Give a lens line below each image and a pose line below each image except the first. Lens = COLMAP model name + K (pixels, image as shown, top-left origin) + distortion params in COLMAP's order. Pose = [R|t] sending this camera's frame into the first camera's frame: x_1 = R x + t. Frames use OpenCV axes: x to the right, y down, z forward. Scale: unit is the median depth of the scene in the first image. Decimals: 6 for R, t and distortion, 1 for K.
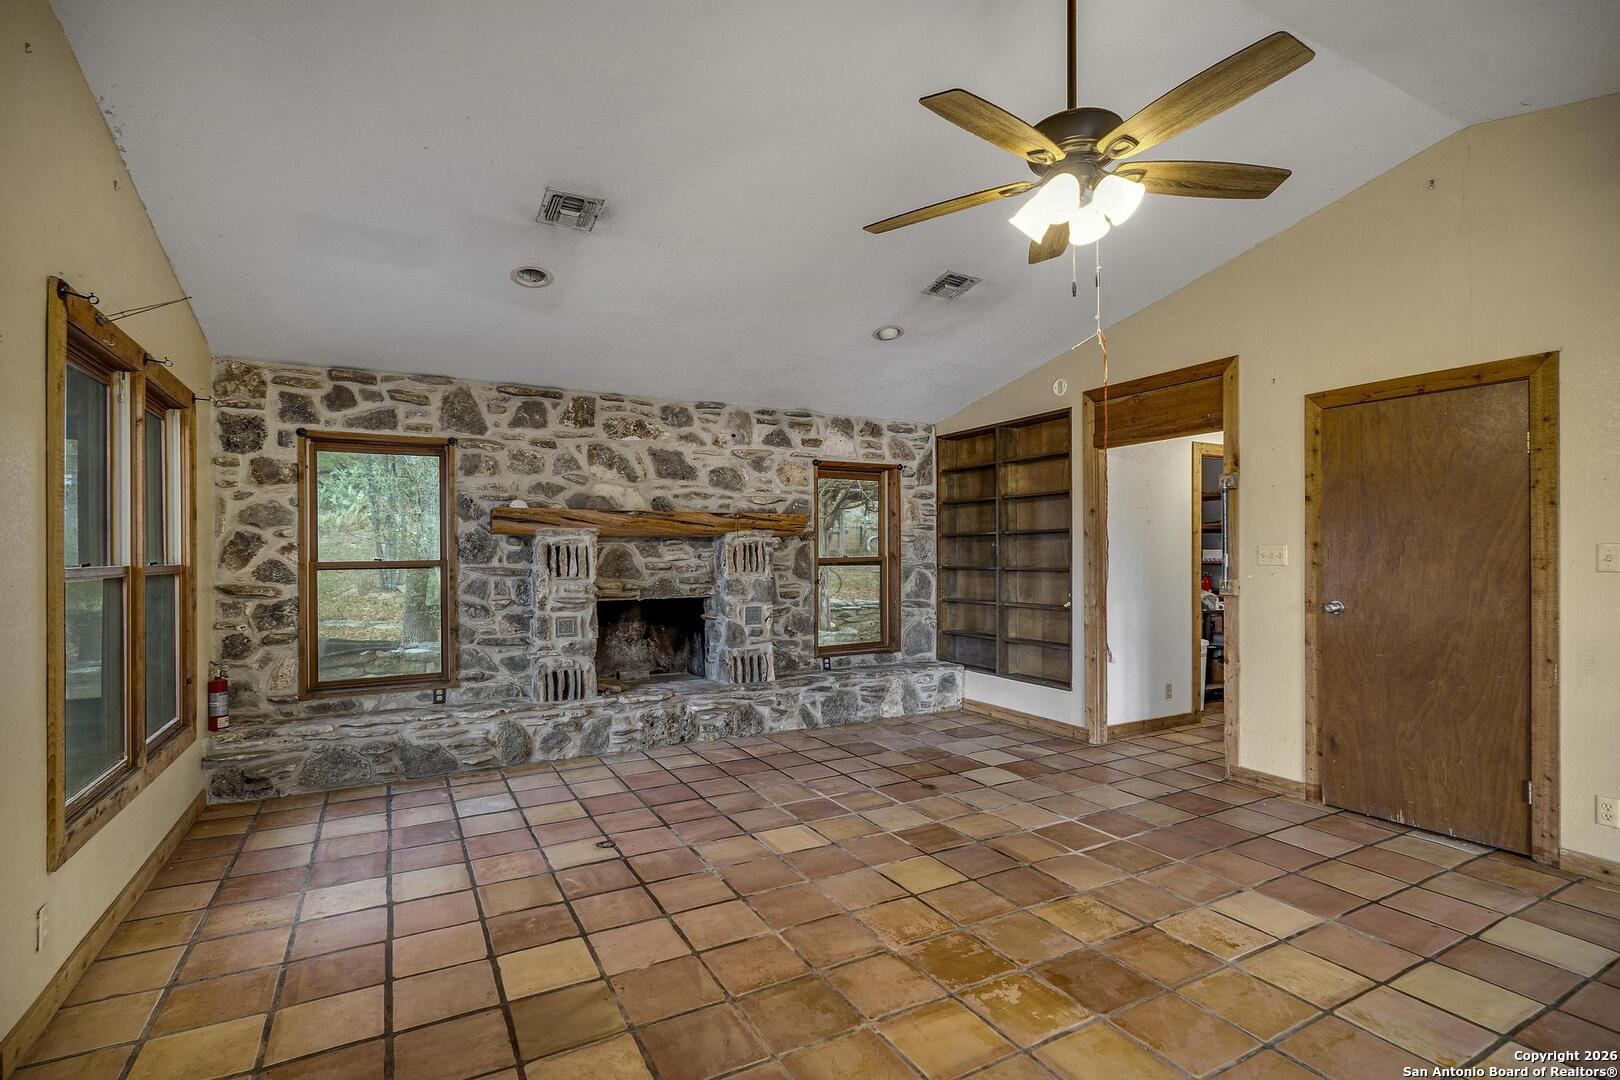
lens RADIAL K [[755.4, 0, 795.8], [0, 755.4, 546.7], [0, 0, 1]] dist [-0.004373, 0.000701]
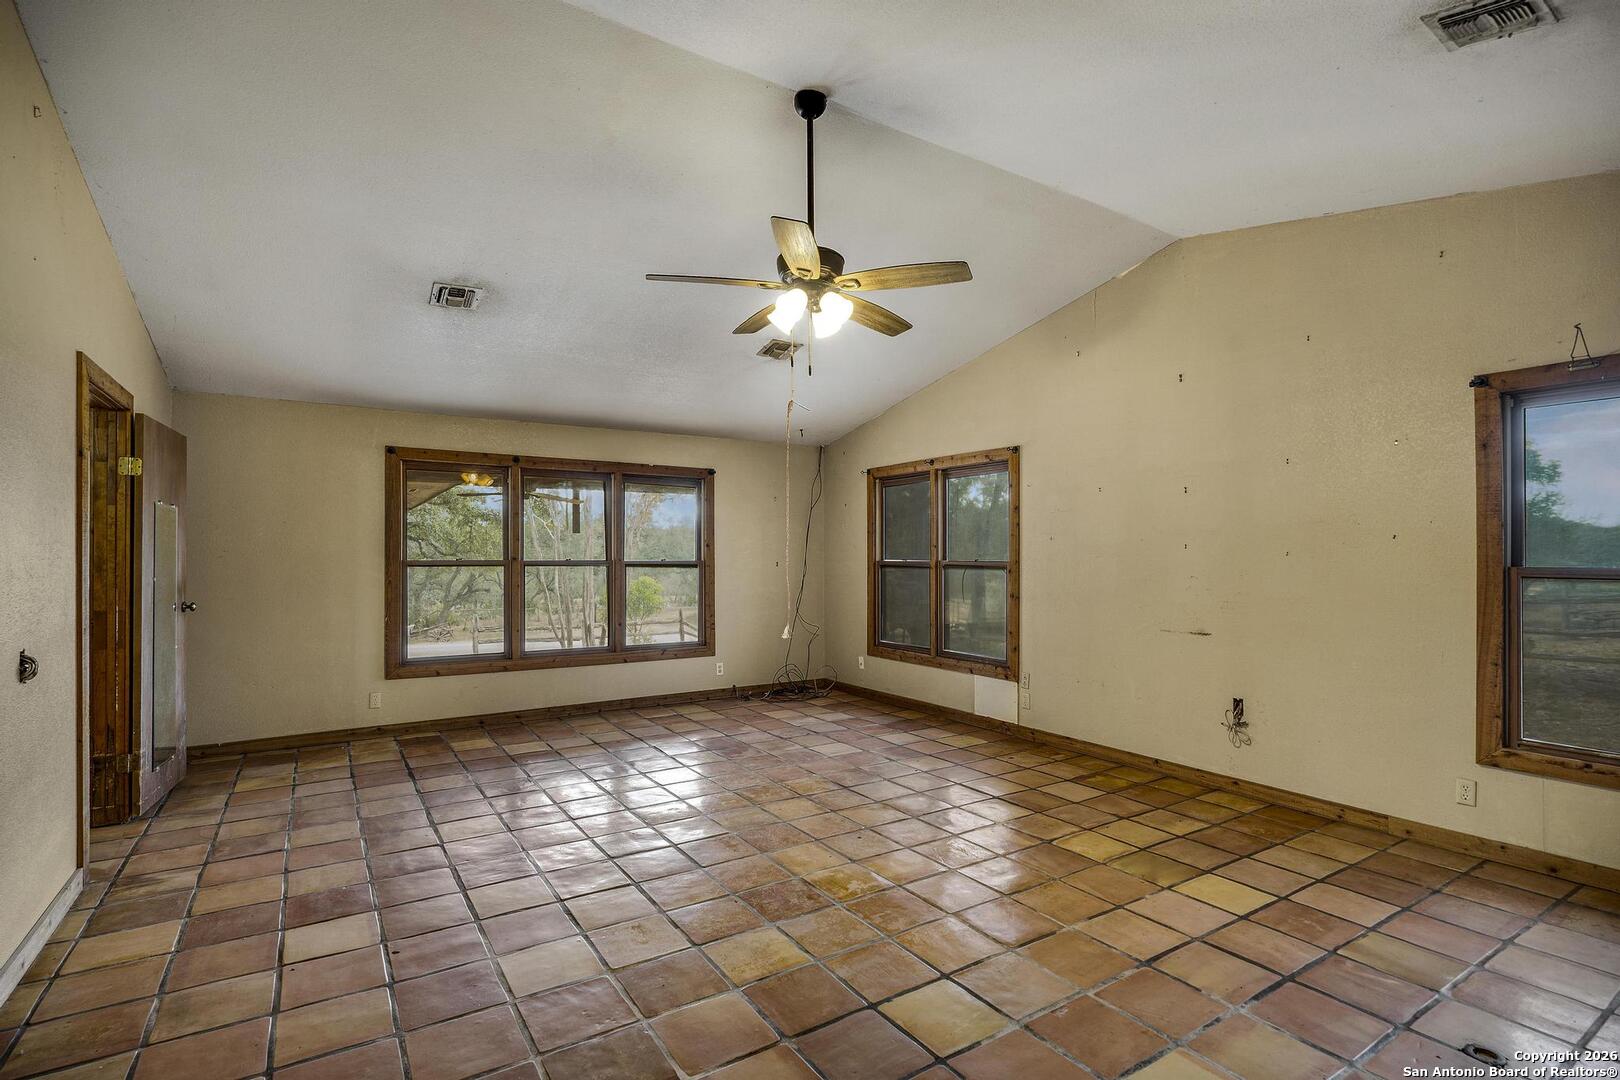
lens RADIAL K [[755.4, 0, 803.3], [0, 755.4, 550.5], [0, 0, 1]] dist [-0.004373, 0.000701]
pose [[-0.996191, 0.002211, -0.087167, 0.248804], [0.003148, 0.999939, -0.010623, 0.006143], [0.087138, -0.010857, -0.996137, 1.179931]]
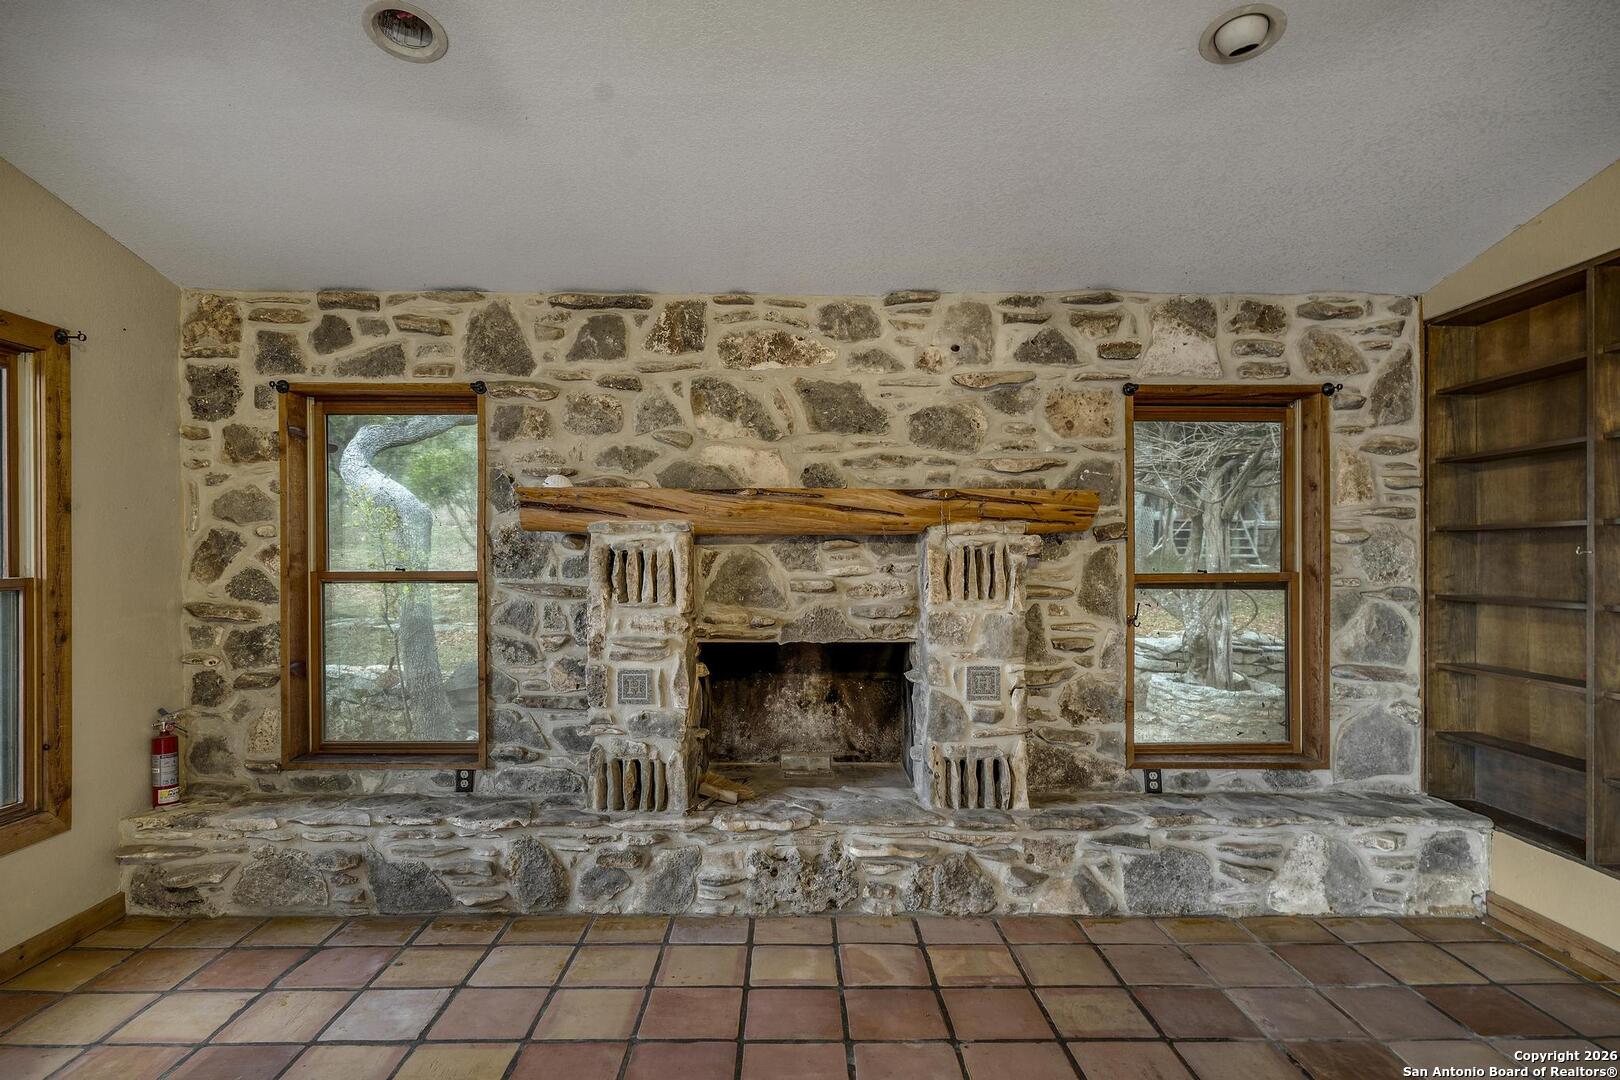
lens RADIAL K [[834.7, 0, 823.8], [0, 834.7, 544.3], [0, 0, 1]] dist [-0.003749, 0.001864]
pose [[0.884509, 0.002846, -0.466514, 0.130497], [-0.002857, 0.999996, 0.000685, -0.006697], [0.466514, 0.000727, 0.884513, 0.482400]]
